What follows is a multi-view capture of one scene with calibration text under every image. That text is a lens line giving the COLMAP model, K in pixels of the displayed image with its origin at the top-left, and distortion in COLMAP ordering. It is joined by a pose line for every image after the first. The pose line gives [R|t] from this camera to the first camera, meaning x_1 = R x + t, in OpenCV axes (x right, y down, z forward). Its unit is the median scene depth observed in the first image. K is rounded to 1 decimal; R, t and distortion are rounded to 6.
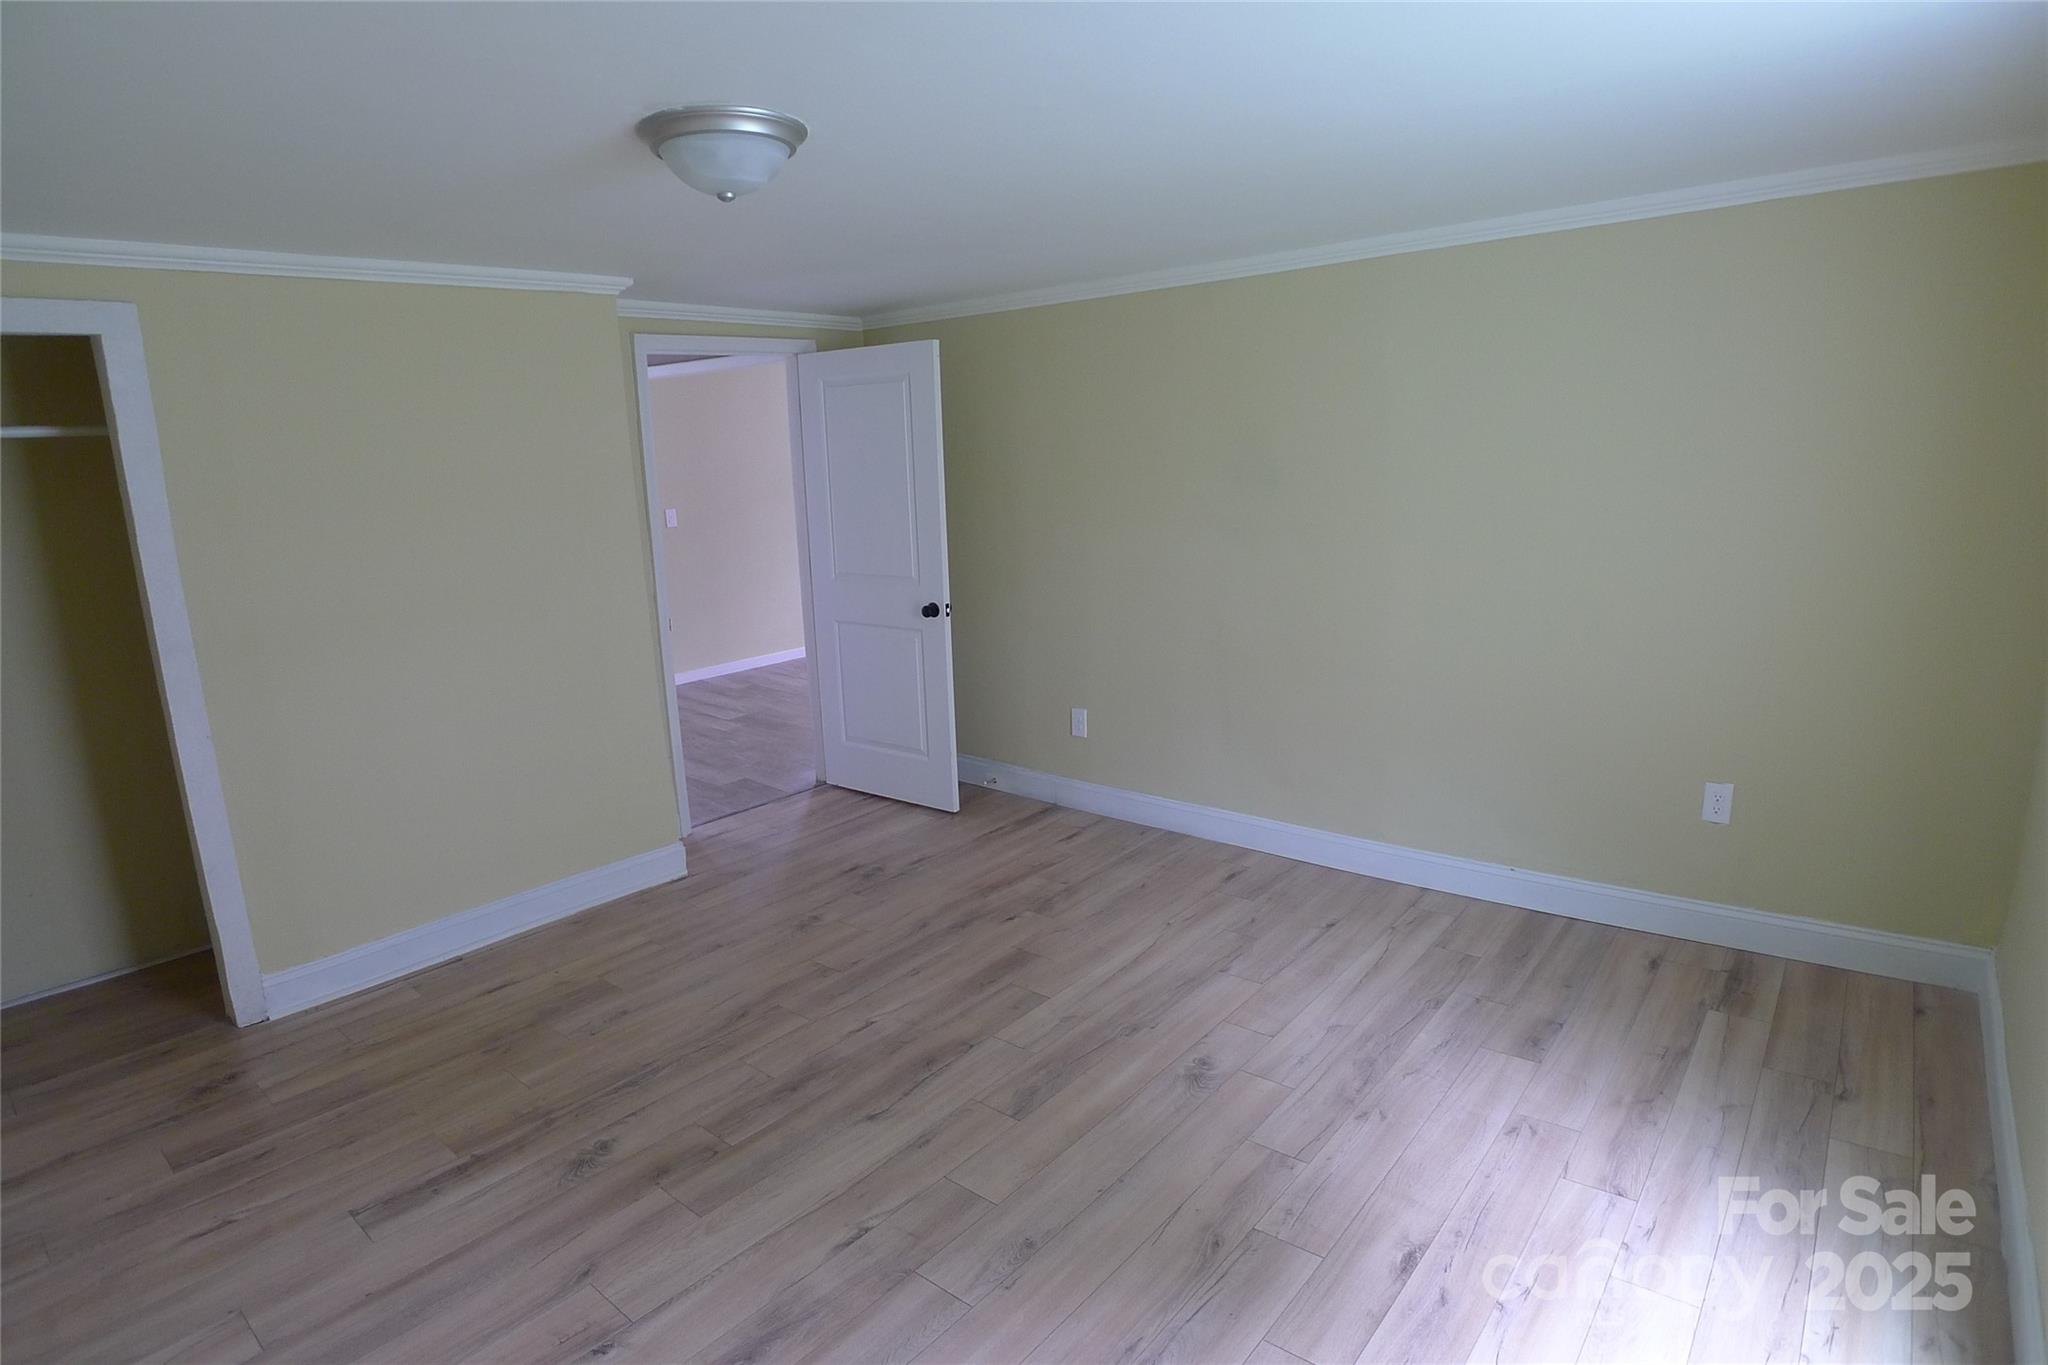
lens RADIAL K [[1087.7, 0, 1019.6], [0, 1087.7, 676.3], [0, 0, 1]] dist [-0.103546, 0.029317]
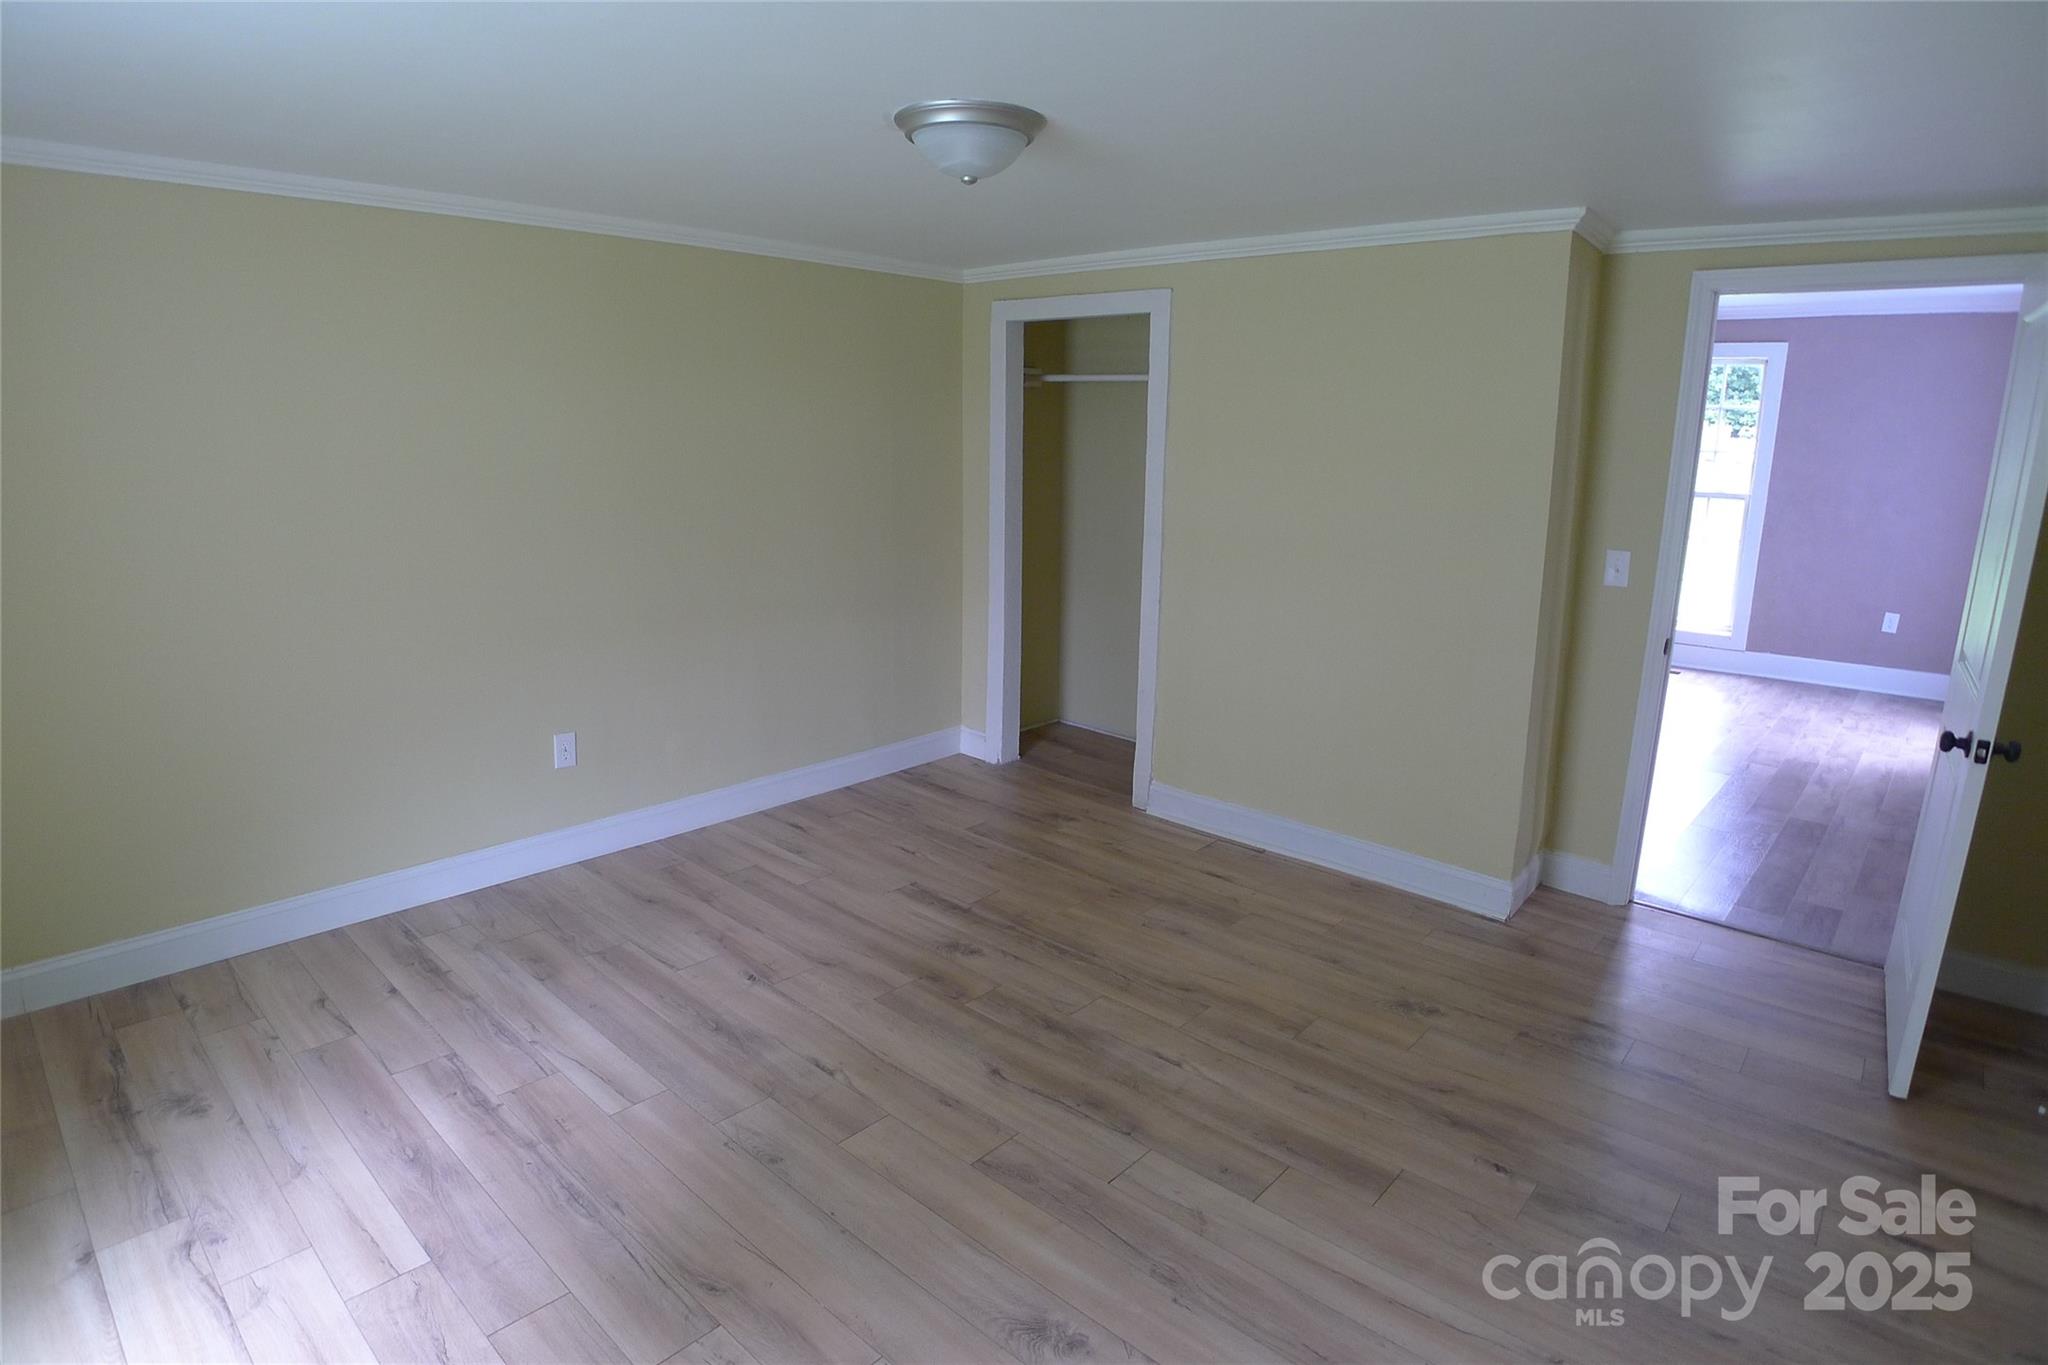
lens RADIAL K [[1087.7, 0, 1019.6], [0, 1087.7, 676.3], [0, 0, 1]] dist [-0.103546, 0.029317]
pose [[-0.040843, 0.261711, -0.964282, 0.712065], [-0.219449, 0.939173, 0.264191, -0.206141], [0.974769, 0.222401, 0.019074, 0.873996]]
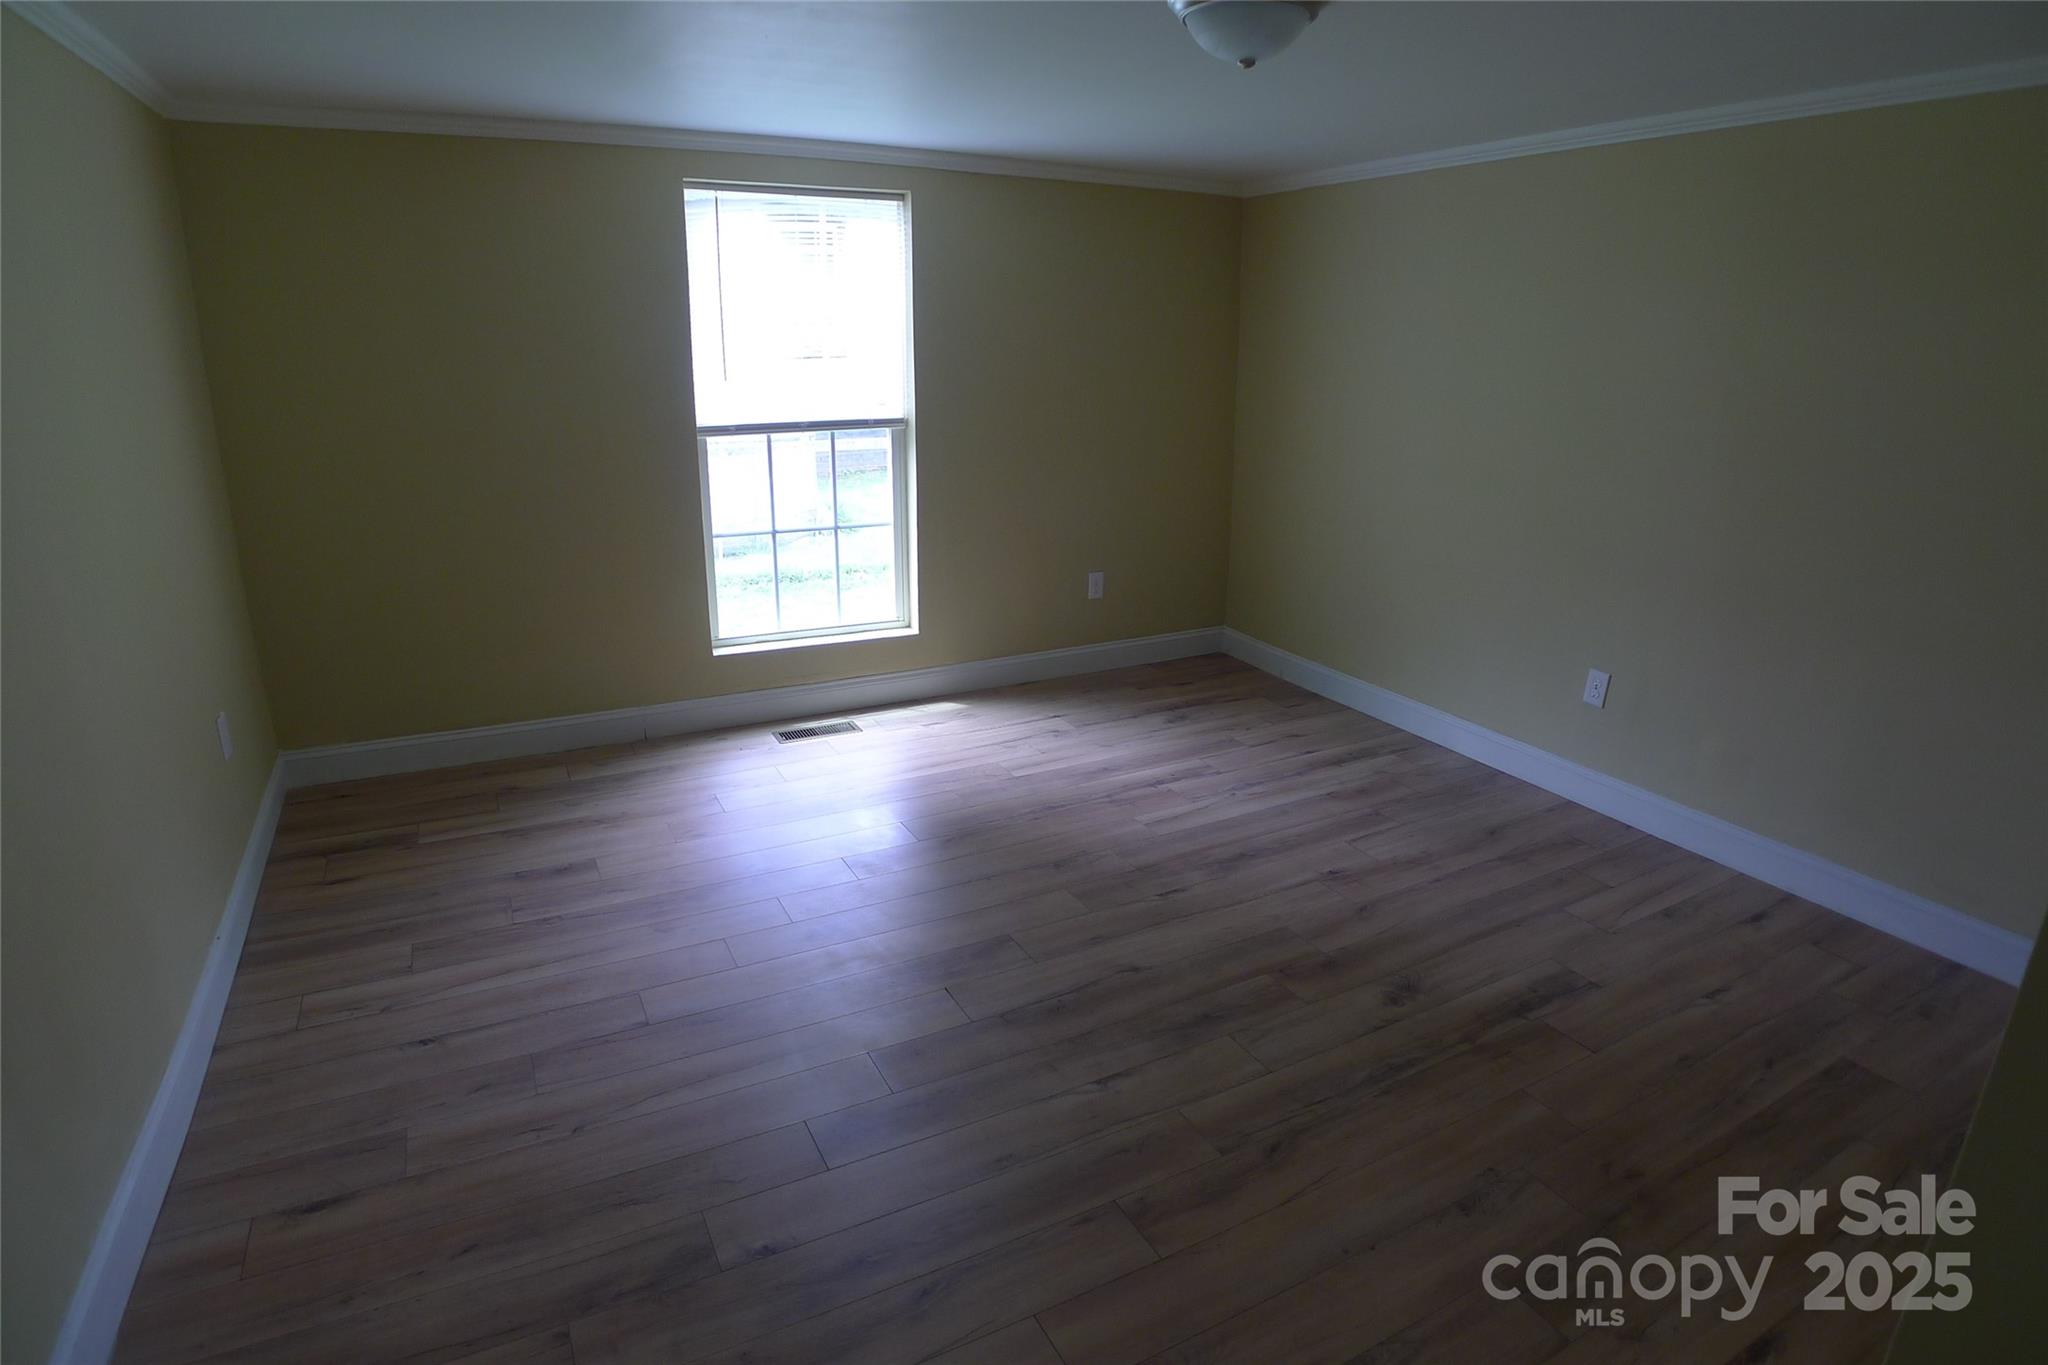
lens RADIAL K [[1087.7, 0, 1019.6], [0, 1087.7, 676.3], [0, 0, 1]] dist [-0.103546, 0.029317]
pose [[-0.924391, -0.082723, 0.372367, -0.383990], [0.104655, 0.883738, 0.456130, -0.316675], [-0.366808, 0.460613, -0.808262, 1.675832]]
